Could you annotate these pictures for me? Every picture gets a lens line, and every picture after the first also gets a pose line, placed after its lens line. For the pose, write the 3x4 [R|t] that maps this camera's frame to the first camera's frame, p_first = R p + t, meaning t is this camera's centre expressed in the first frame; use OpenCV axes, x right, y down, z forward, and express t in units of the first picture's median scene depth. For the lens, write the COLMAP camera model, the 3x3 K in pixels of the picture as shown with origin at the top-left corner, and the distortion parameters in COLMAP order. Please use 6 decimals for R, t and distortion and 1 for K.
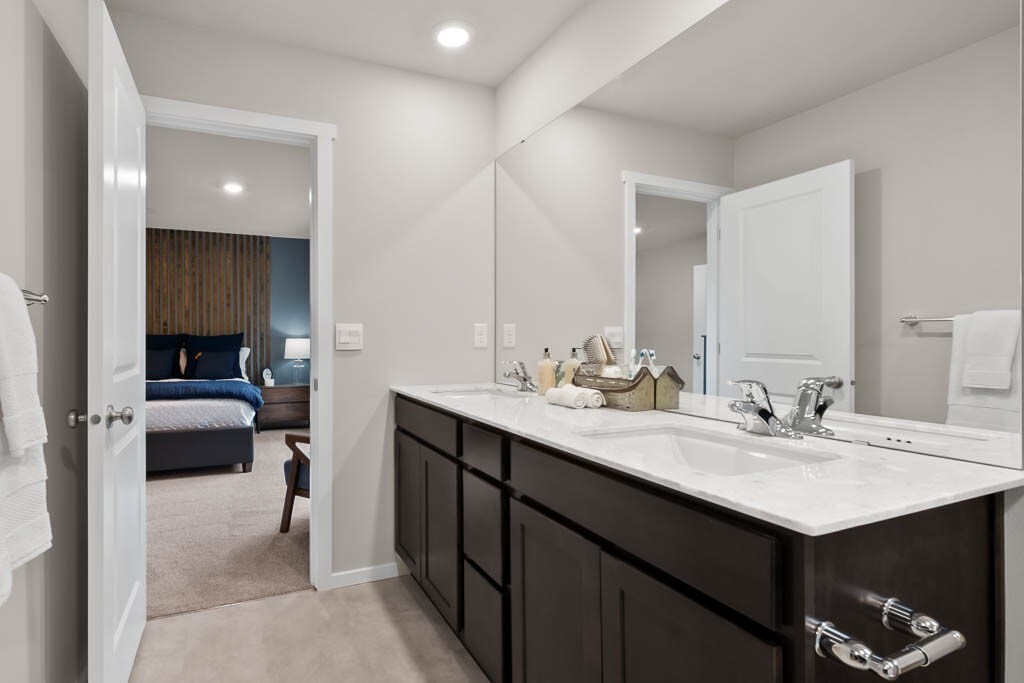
lens RADIAL K [[447.1, 0, 489.0], [0, 447.1, 339.0], [0, 0, 1]] dist [-0.000644, 0.000216]
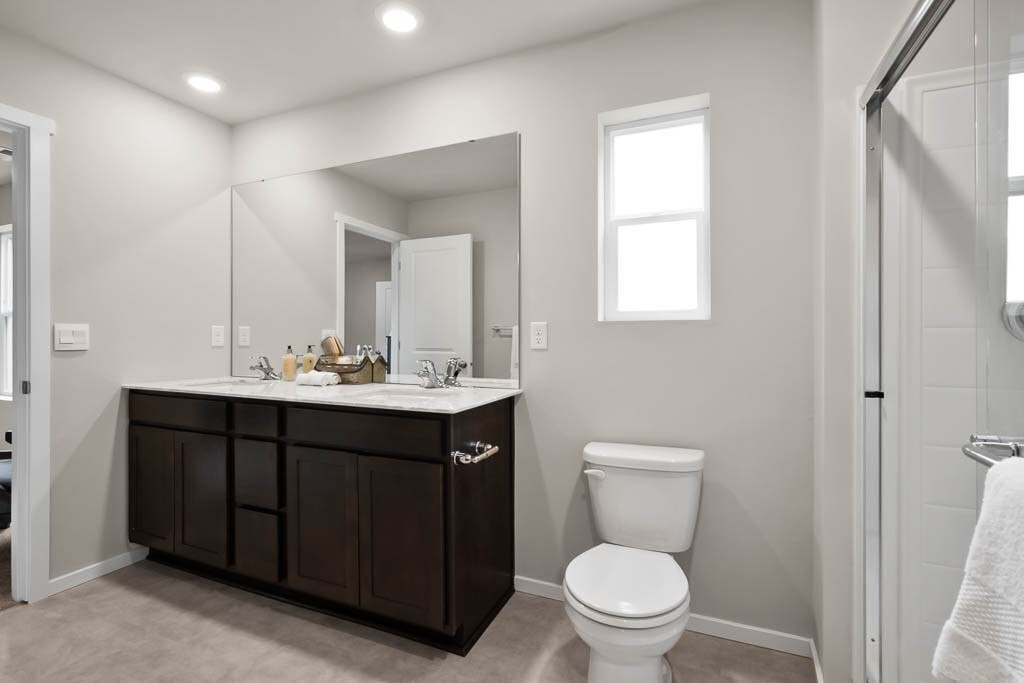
lens RADIAL K [[446.1, 0, 513.4], [0, 446.1, 333.6], [0, 0, 1]] dist [0.000028, 0.000081]
pose [[0.721778, 0.006579, 0.692093, -0.310626], [0.001212, 0.999941, -0.010769, -0.000519], [-0.692123, 0.008612, 0.721728, -0.422652]]
